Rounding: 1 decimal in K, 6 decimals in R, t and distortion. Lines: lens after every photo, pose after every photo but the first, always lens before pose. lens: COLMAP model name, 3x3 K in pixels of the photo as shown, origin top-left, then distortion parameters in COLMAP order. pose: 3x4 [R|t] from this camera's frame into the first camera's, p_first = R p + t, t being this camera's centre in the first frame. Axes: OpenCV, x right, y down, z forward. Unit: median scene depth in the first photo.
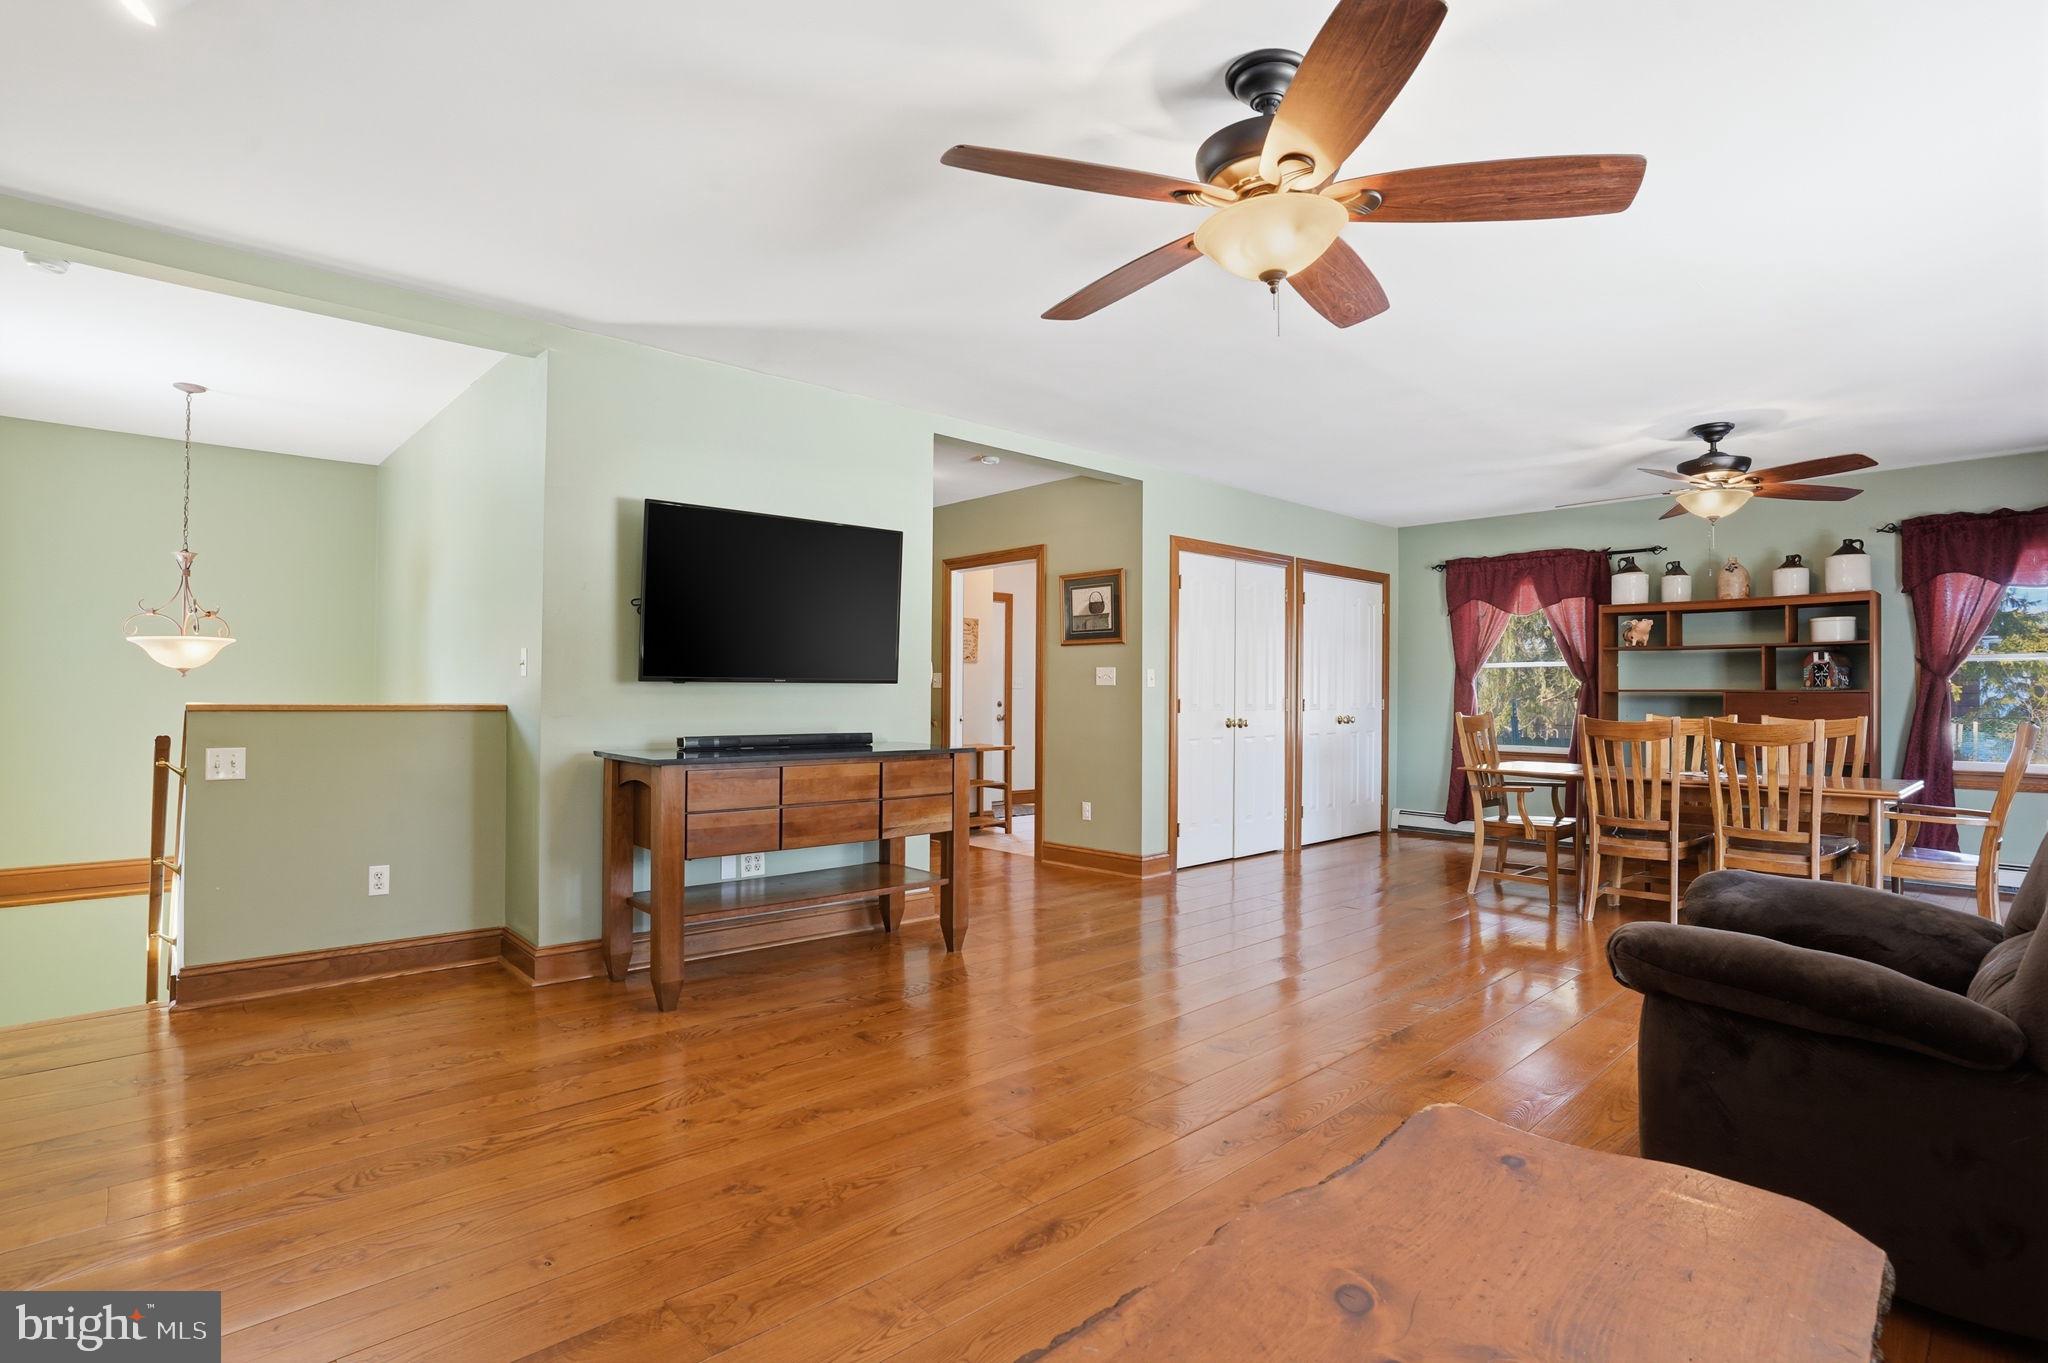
lens RADIAL K [[995.7, 0, 1027.6], [0, 995.7, 682.7], [0, 0, 1]] dist [-0.068111, 0.028689]
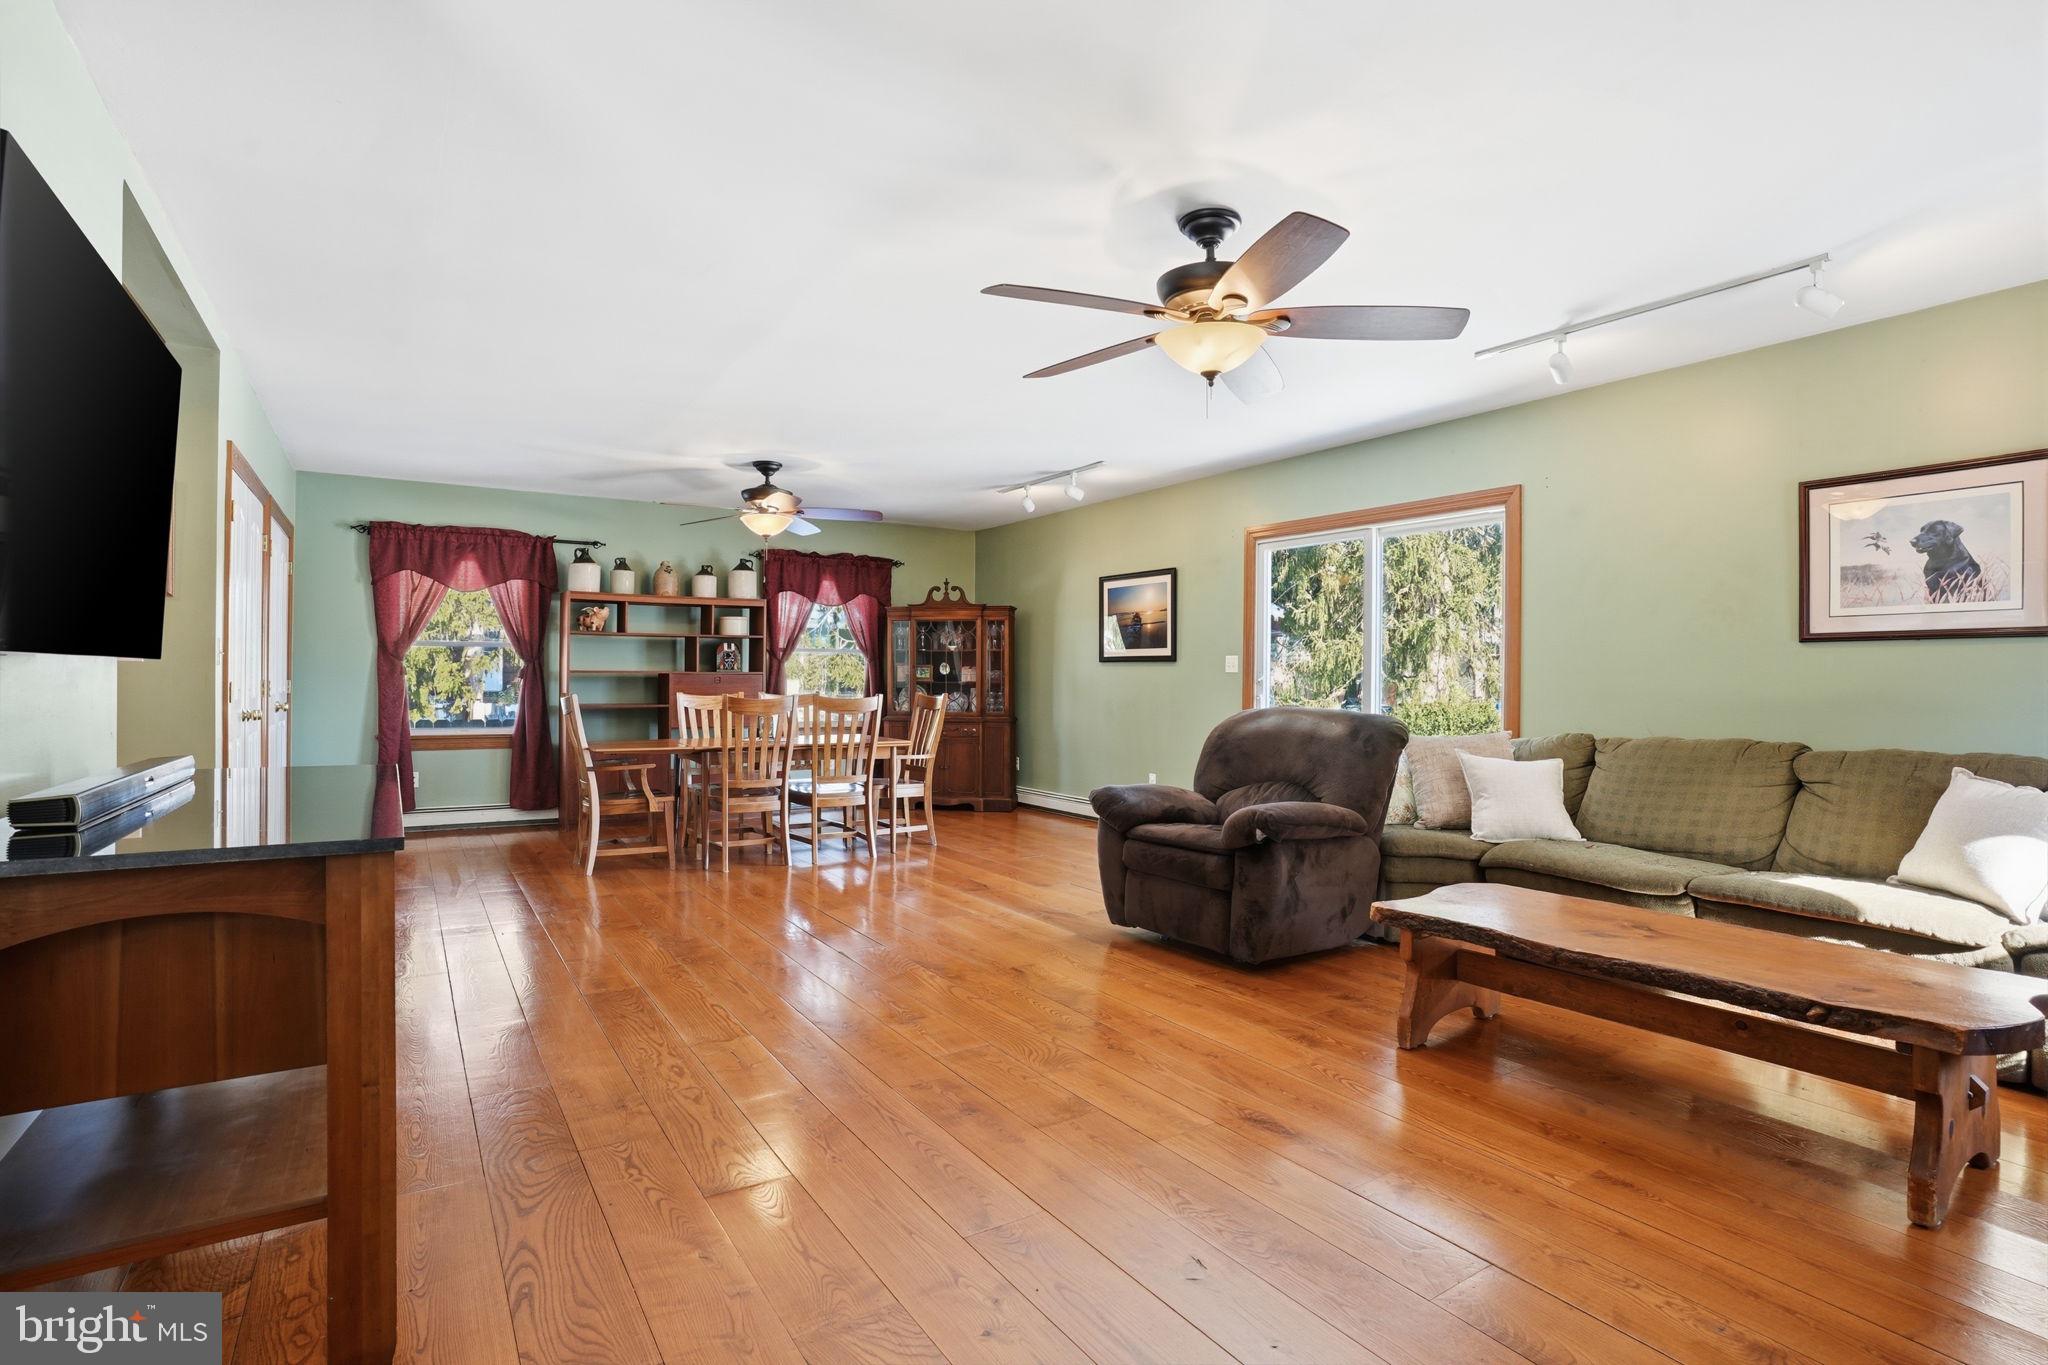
lens RADIAL K [[1008.1, 0, 999.6], [0, 1008.1, 658.1], [0, 0, 1]] dist [-0.045535, 0.029923]
pose [[0.197306, 0.017100, 0.980193, -0.421602], [-0.013428, 0.999801, -0.014740, 0.003370], [-0.980250, -0.010253, 0.197496, 0.362580]]
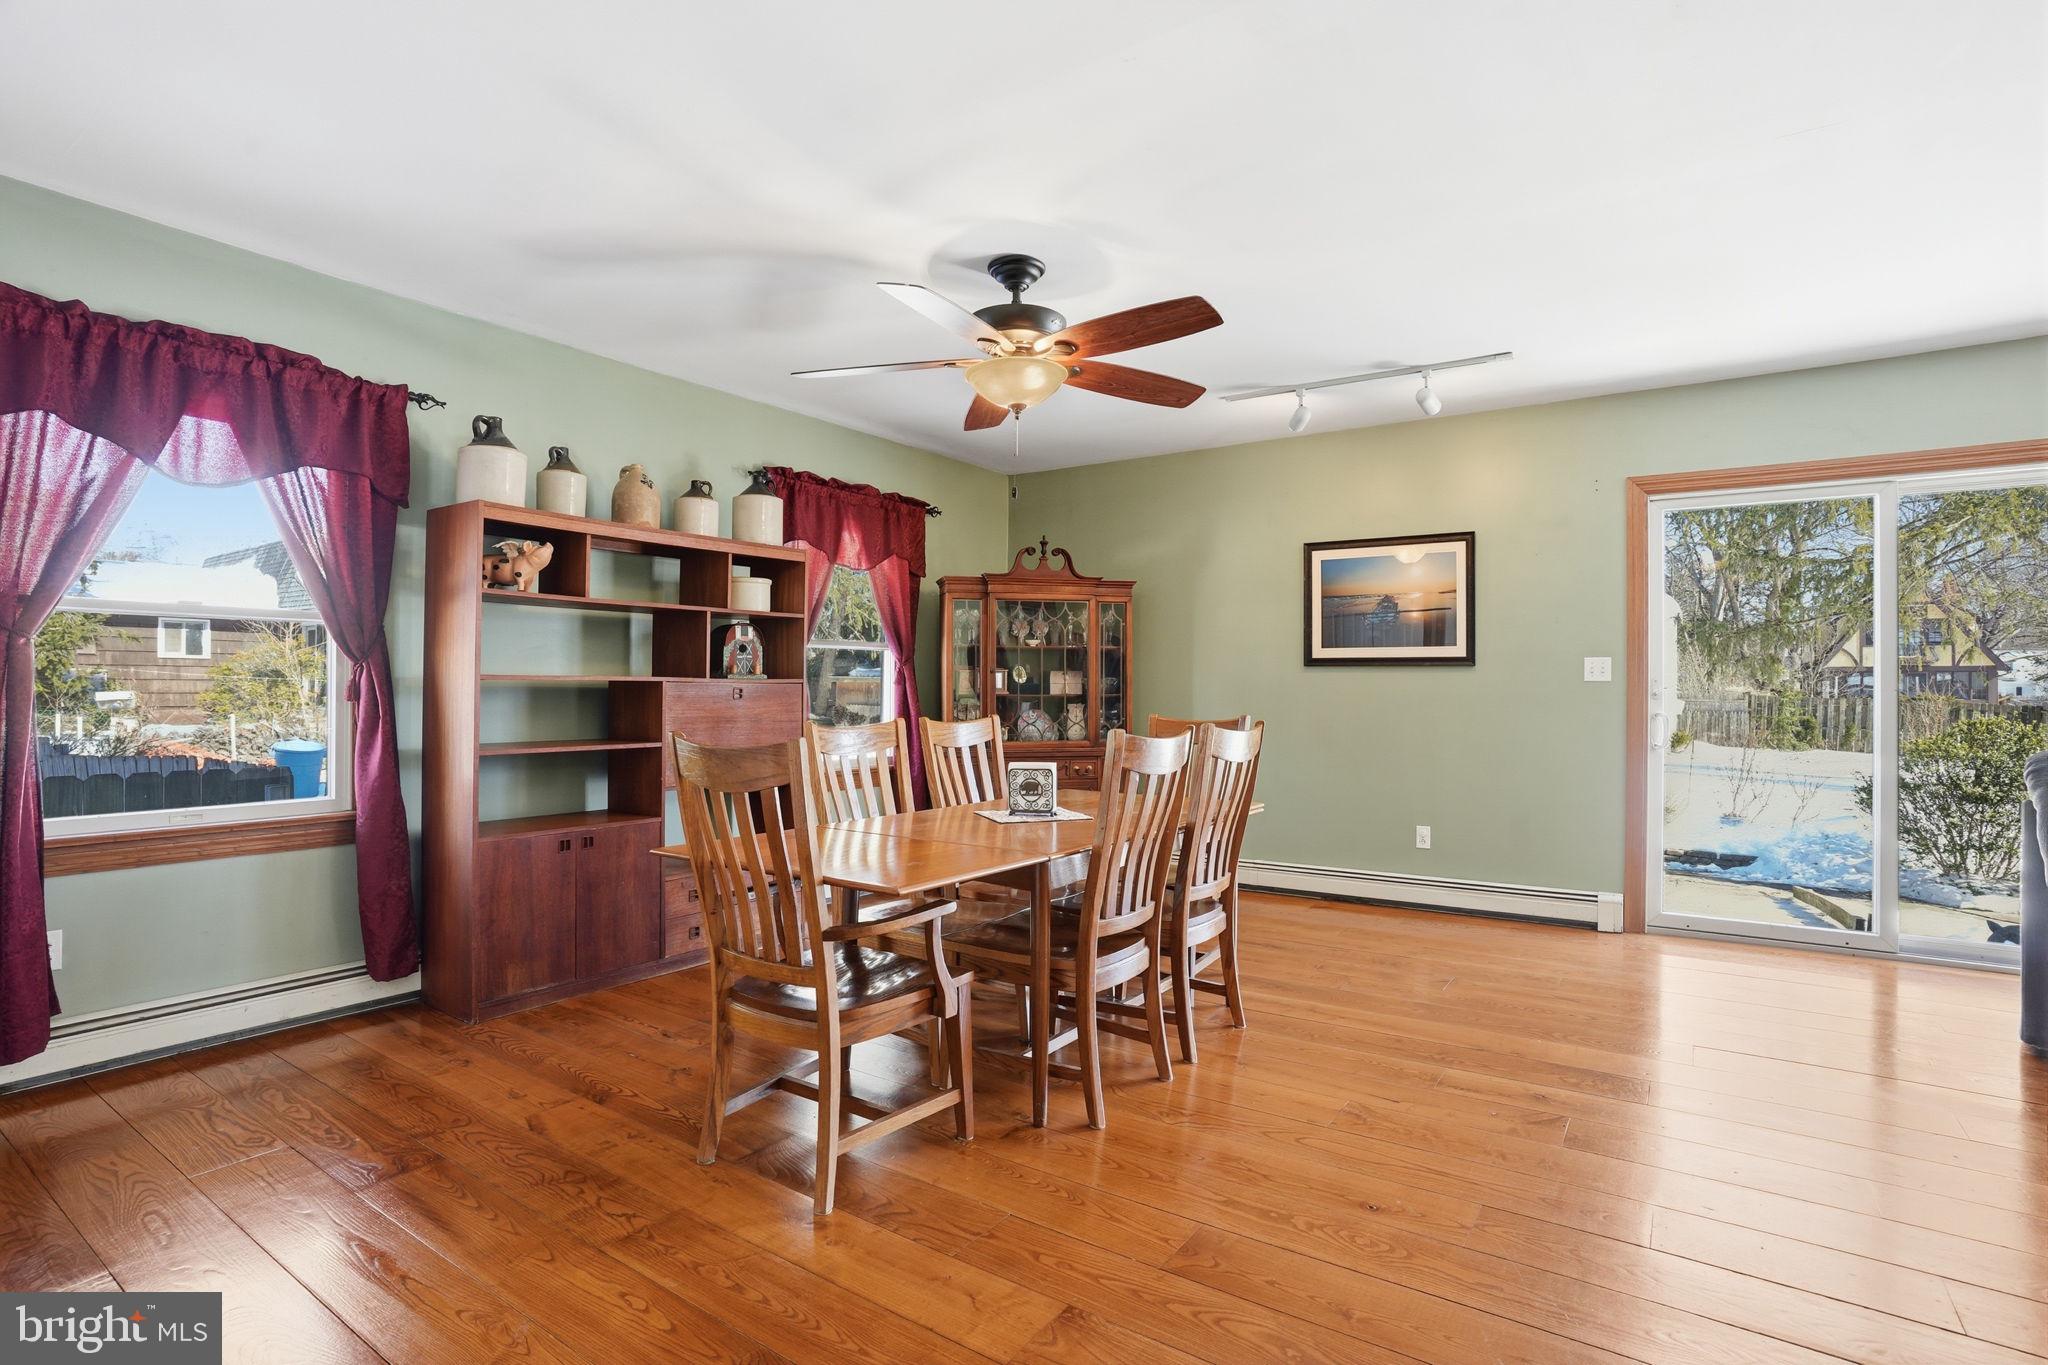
lens RADIAL K [[995.7, 0, 1027.6], [0, 995.7, 683.7], [0, 0, 1]] dist [-0.068111, 0.028689]
pose [[-0.222891, -0.000356, 0.974843, 0.063491], [-0.013672, 0.999903, -0.002761, 0.009740], [-0.974747, -0.013944, -0.222874, 0.930426]]
